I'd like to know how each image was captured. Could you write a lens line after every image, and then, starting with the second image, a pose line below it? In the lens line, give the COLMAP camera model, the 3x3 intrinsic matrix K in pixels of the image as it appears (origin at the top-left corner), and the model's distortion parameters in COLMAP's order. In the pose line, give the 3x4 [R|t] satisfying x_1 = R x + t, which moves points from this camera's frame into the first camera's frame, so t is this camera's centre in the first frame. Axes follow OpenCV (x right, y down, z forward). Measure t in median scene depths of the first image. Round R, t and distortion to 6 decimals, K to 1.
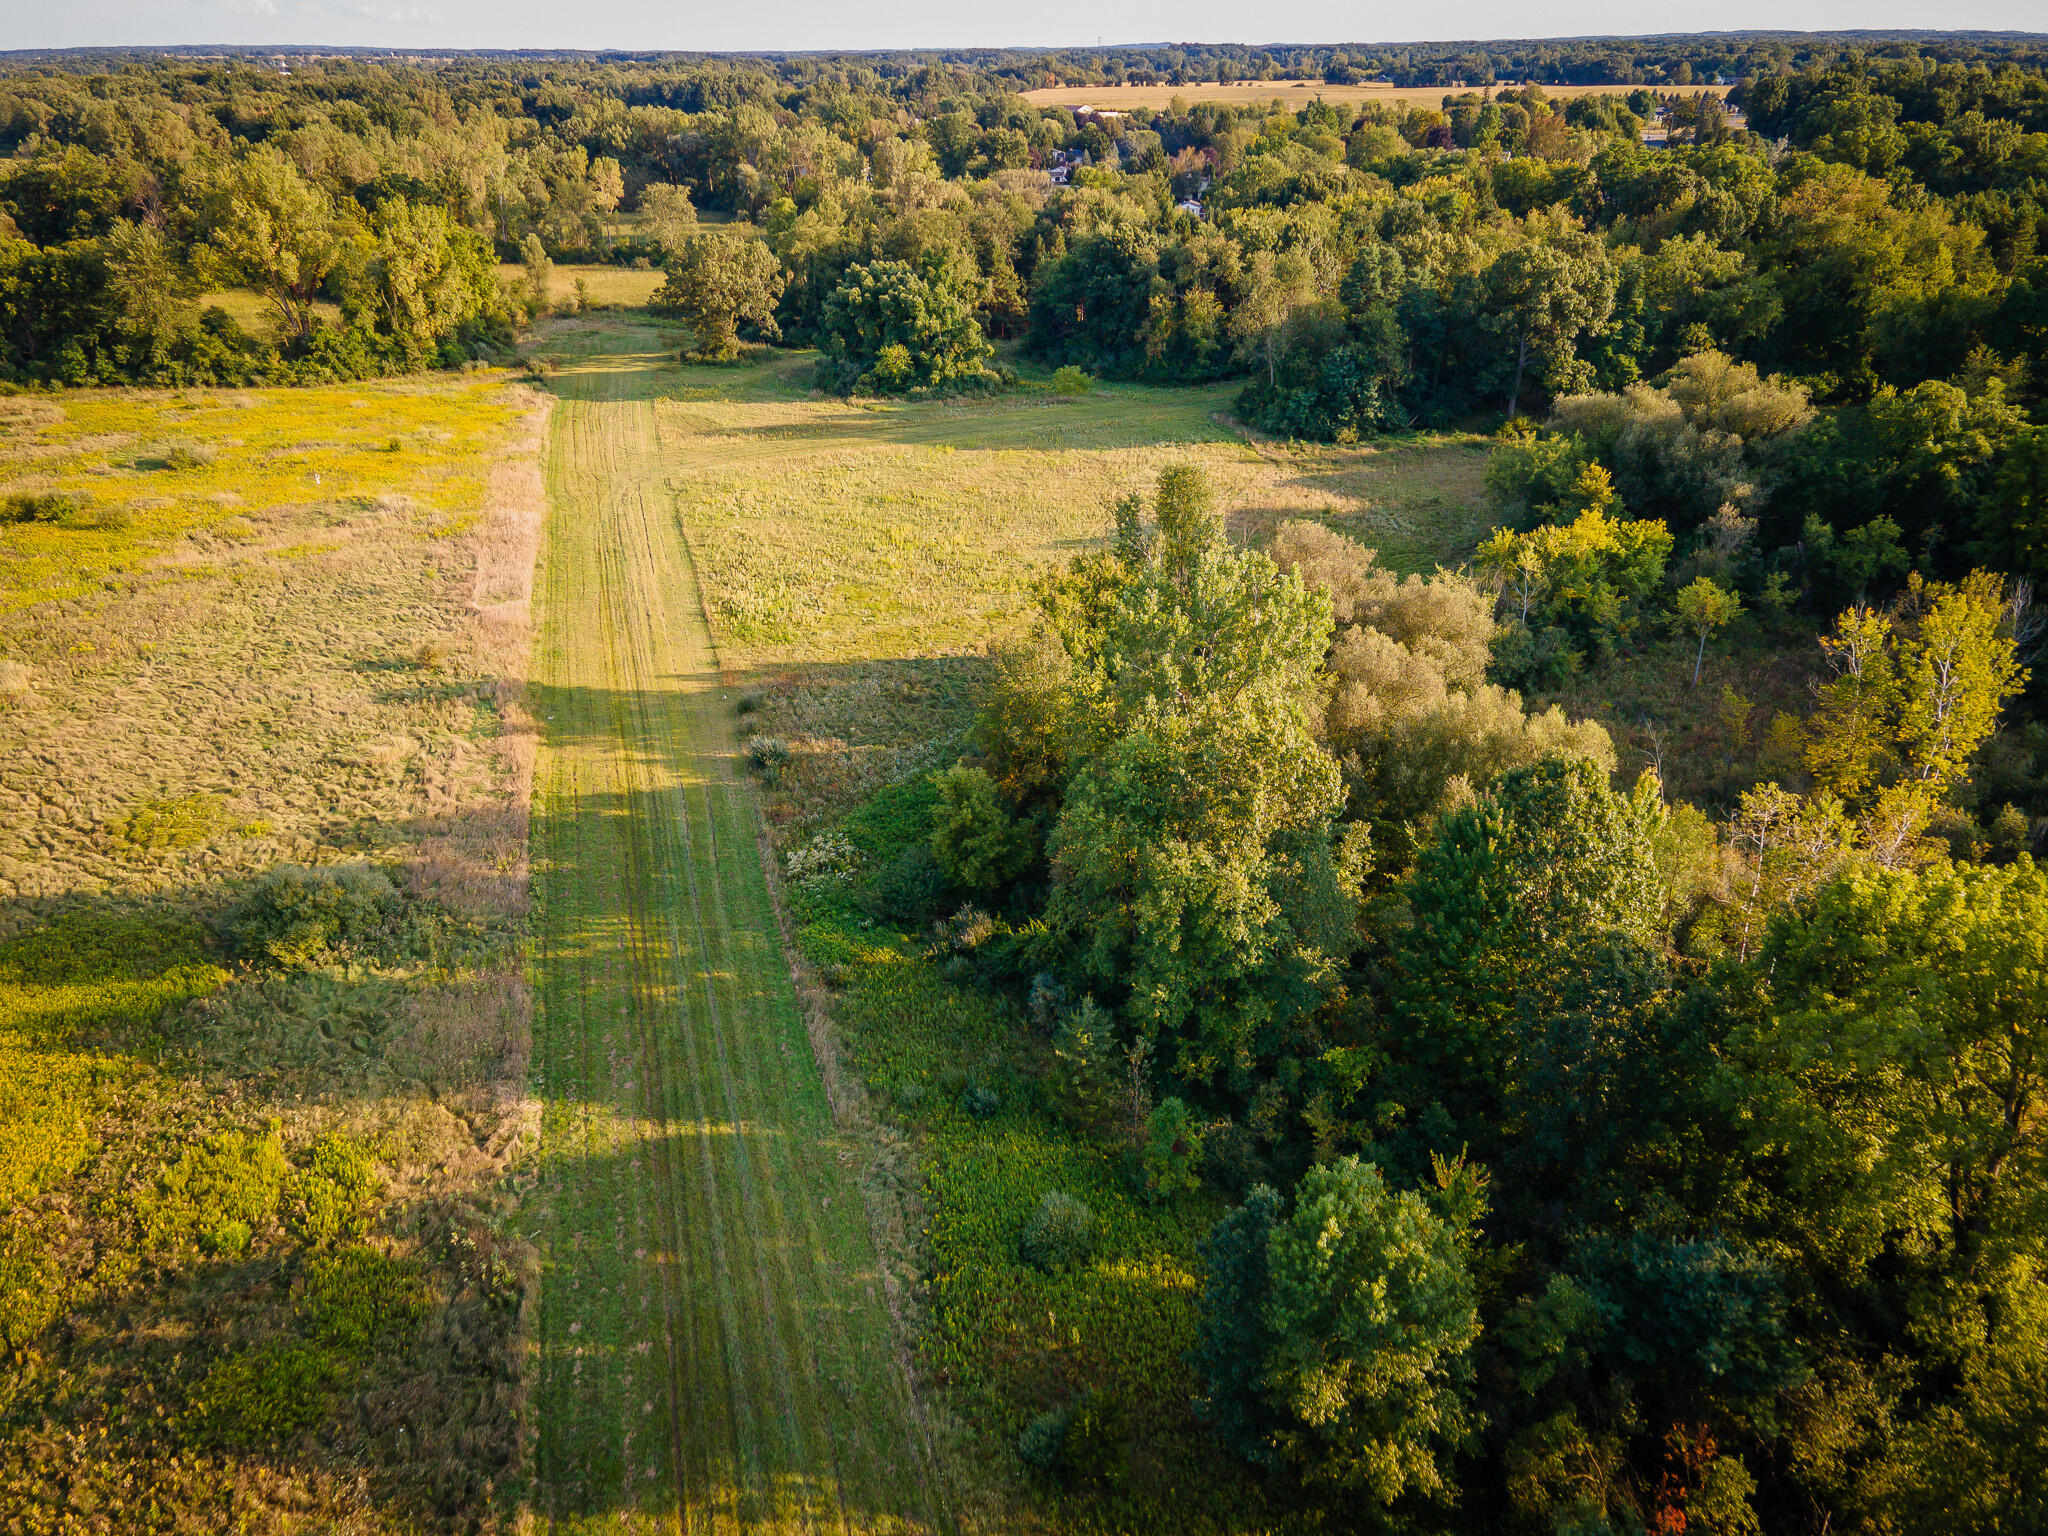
lens RADIAL K [[1456.4, 0, 1024.3], [0, 1456.4, 770.7], [0, 0, 1]] dist [0.035345, 0.006066]
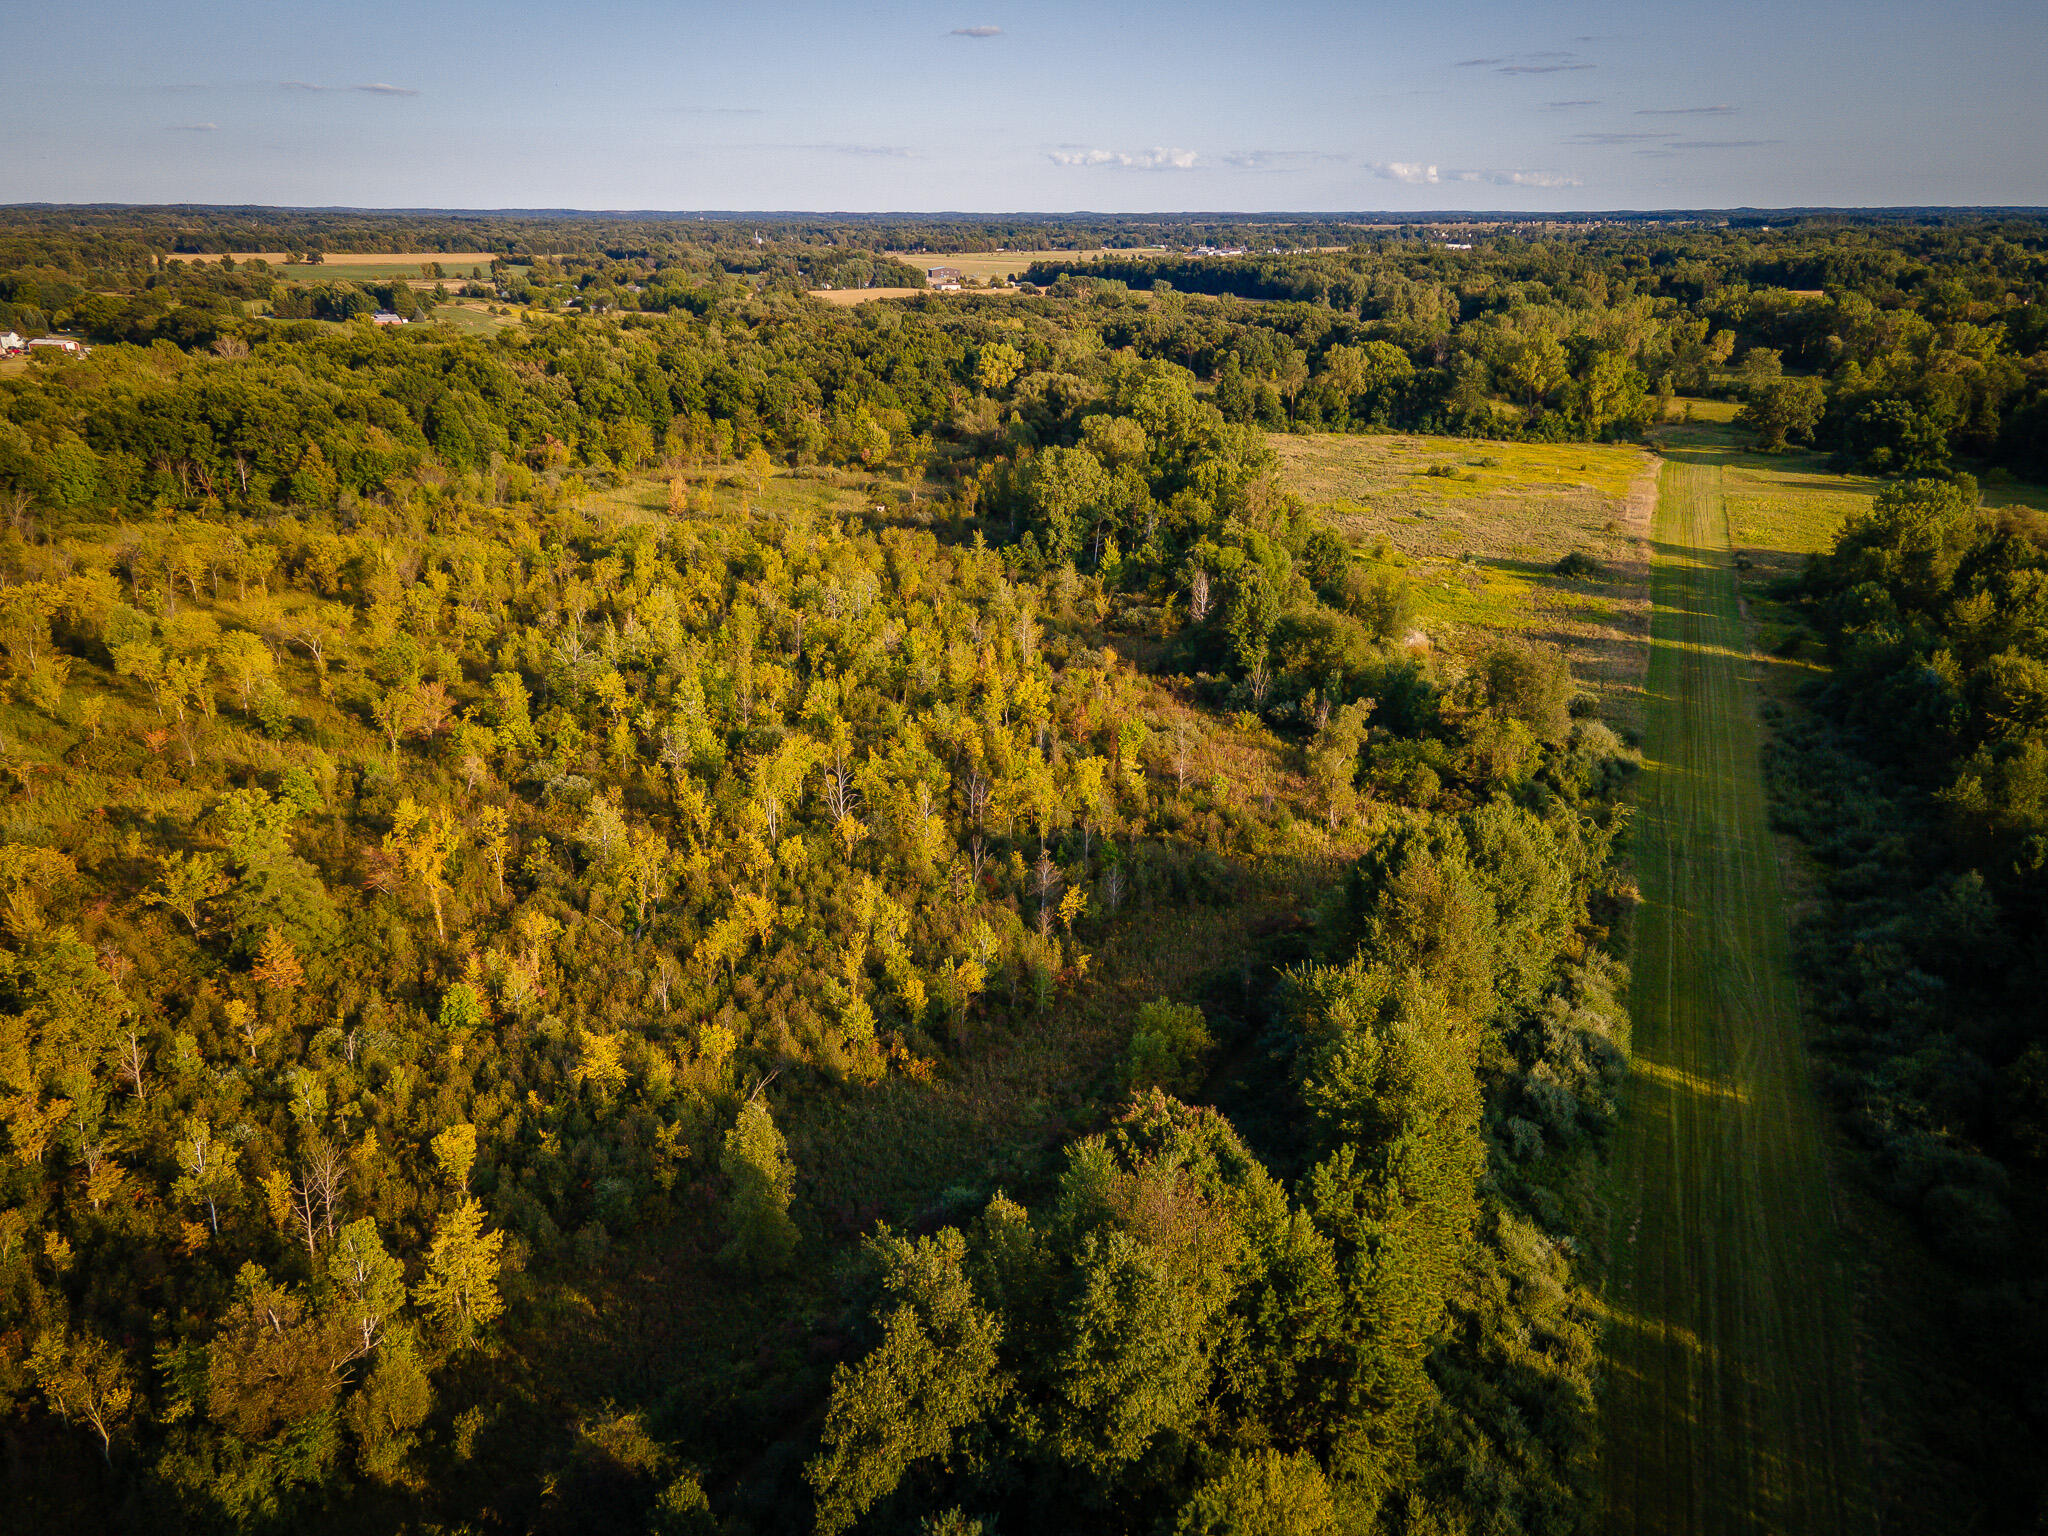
lens RADIAL K [[1456.4, 0, 1011.2], [0, 1456.4, 766.5], [0, 0, 1]] dist [0.035345, 0.006066]
pose [[0.776579, 0.227488, -0.587516, 0.193811], [-0.280790, 0.959769, 0.000477, 0.312882], [0.563988, 0.164598, 0.809212, -0.809503]]
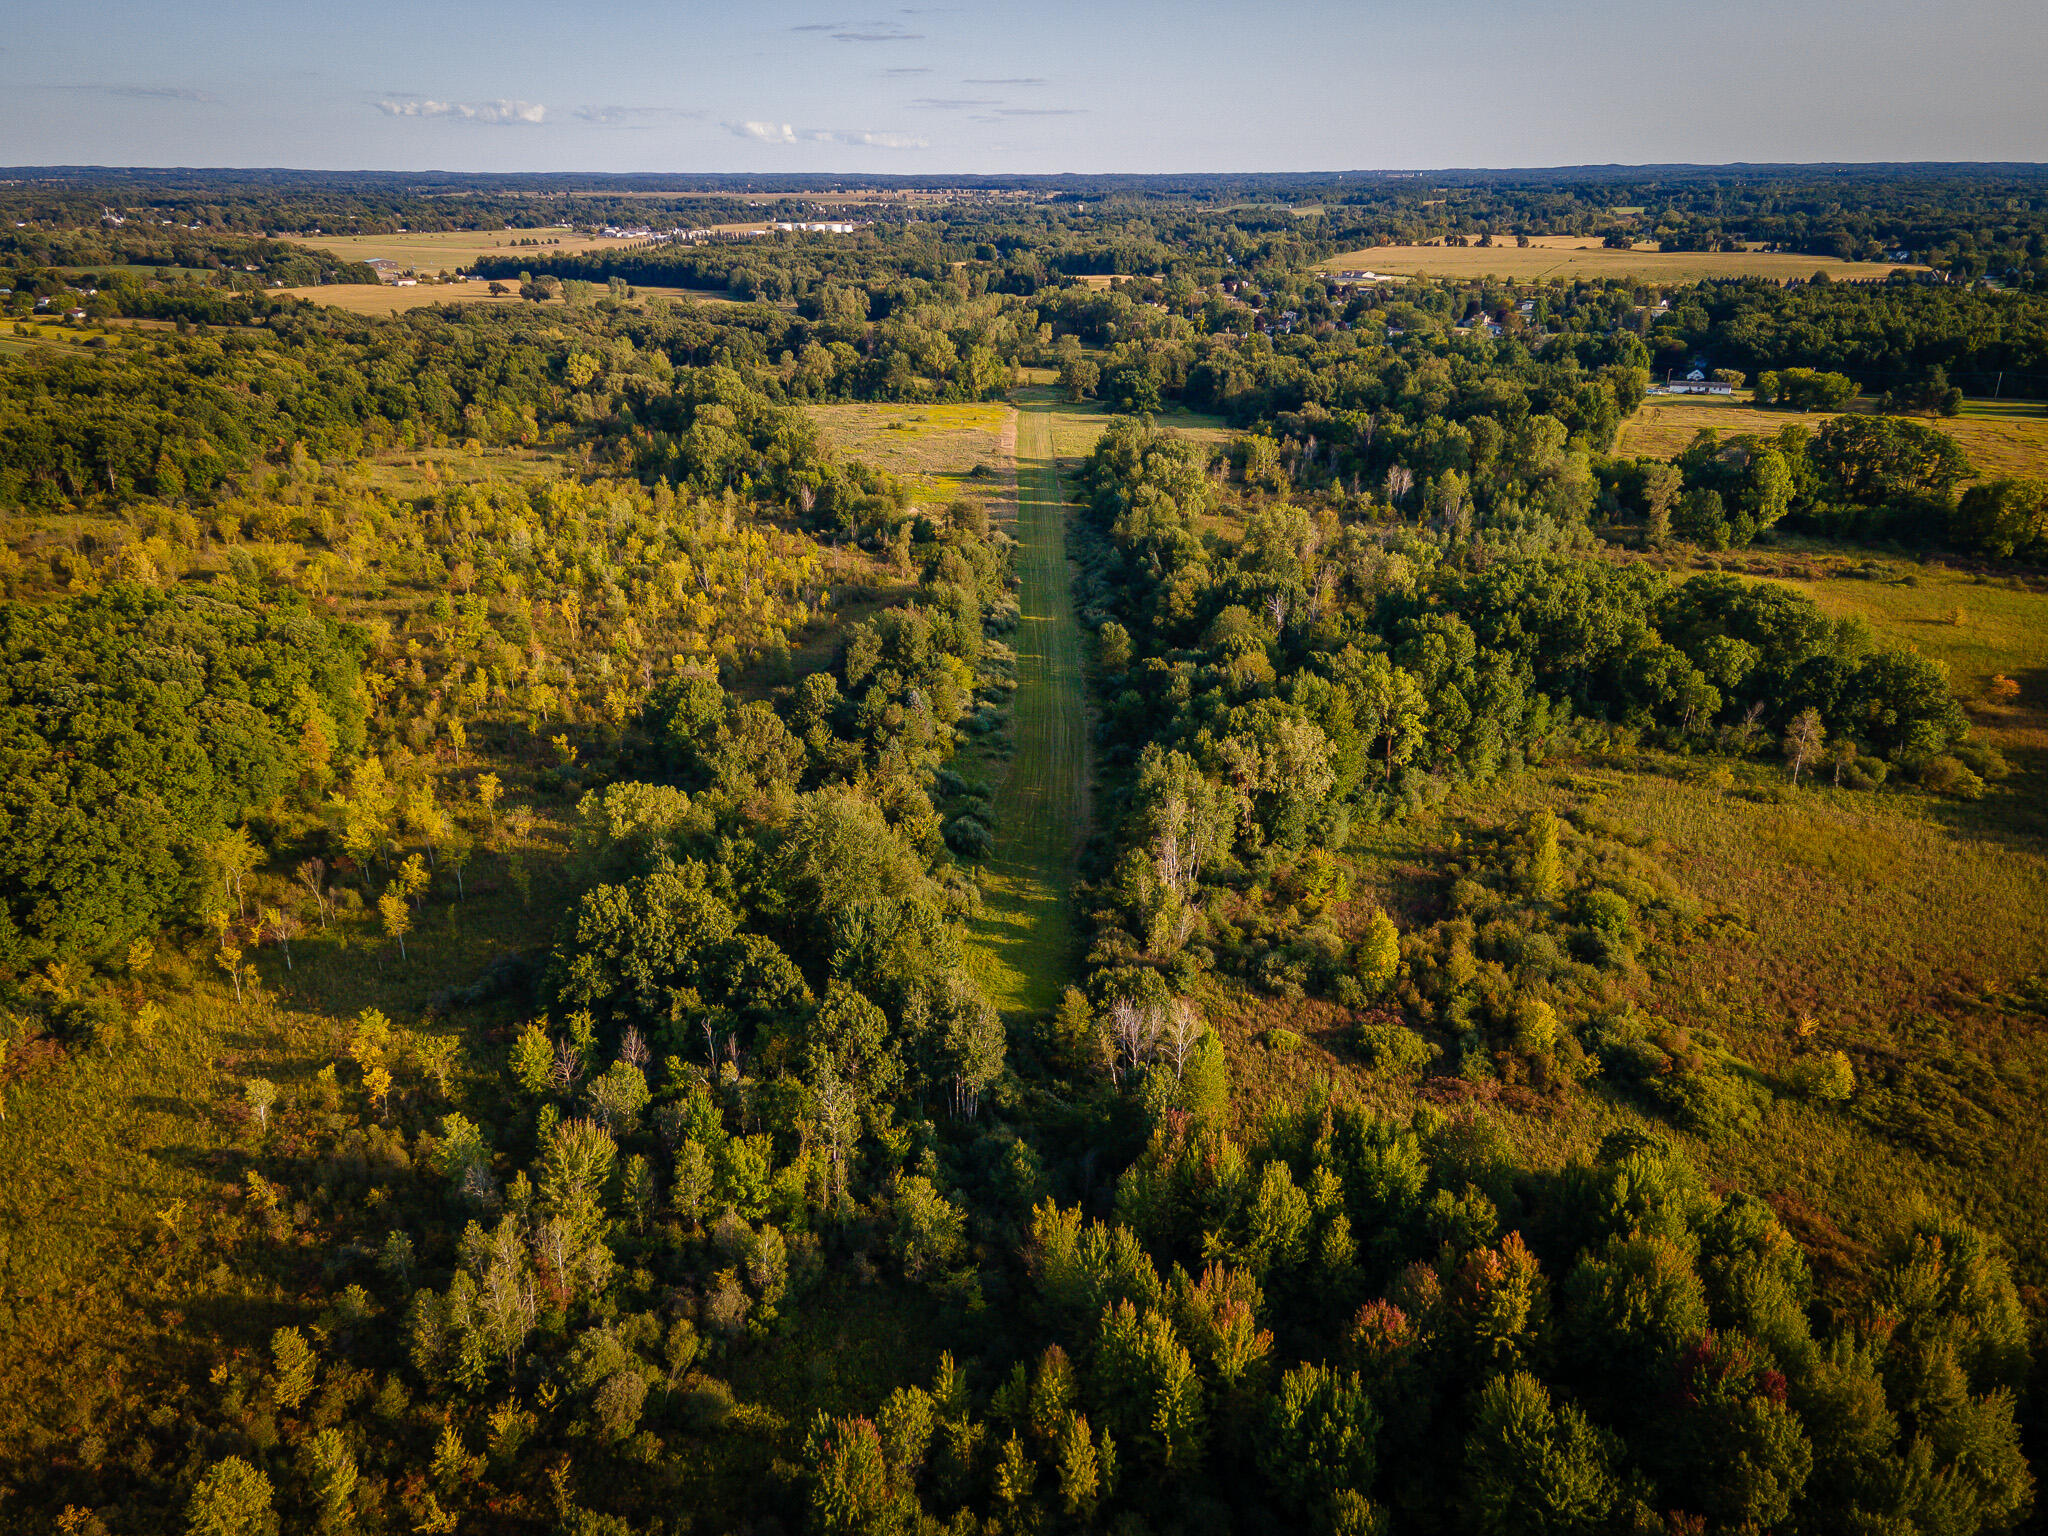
lens RADIAL K [[1456.4, 0, 1036.6], [0, 1456.4, 769.8], [0, 0, 1]] dist [0.035345, 0.006066]
pose [[0.964493, 0.104029, -0.242760, 0.483731], [-0.119755, 0.991498, -0.050907, 0.581589], [0.235400, 0.078171, 0.968750, -1.713662]]
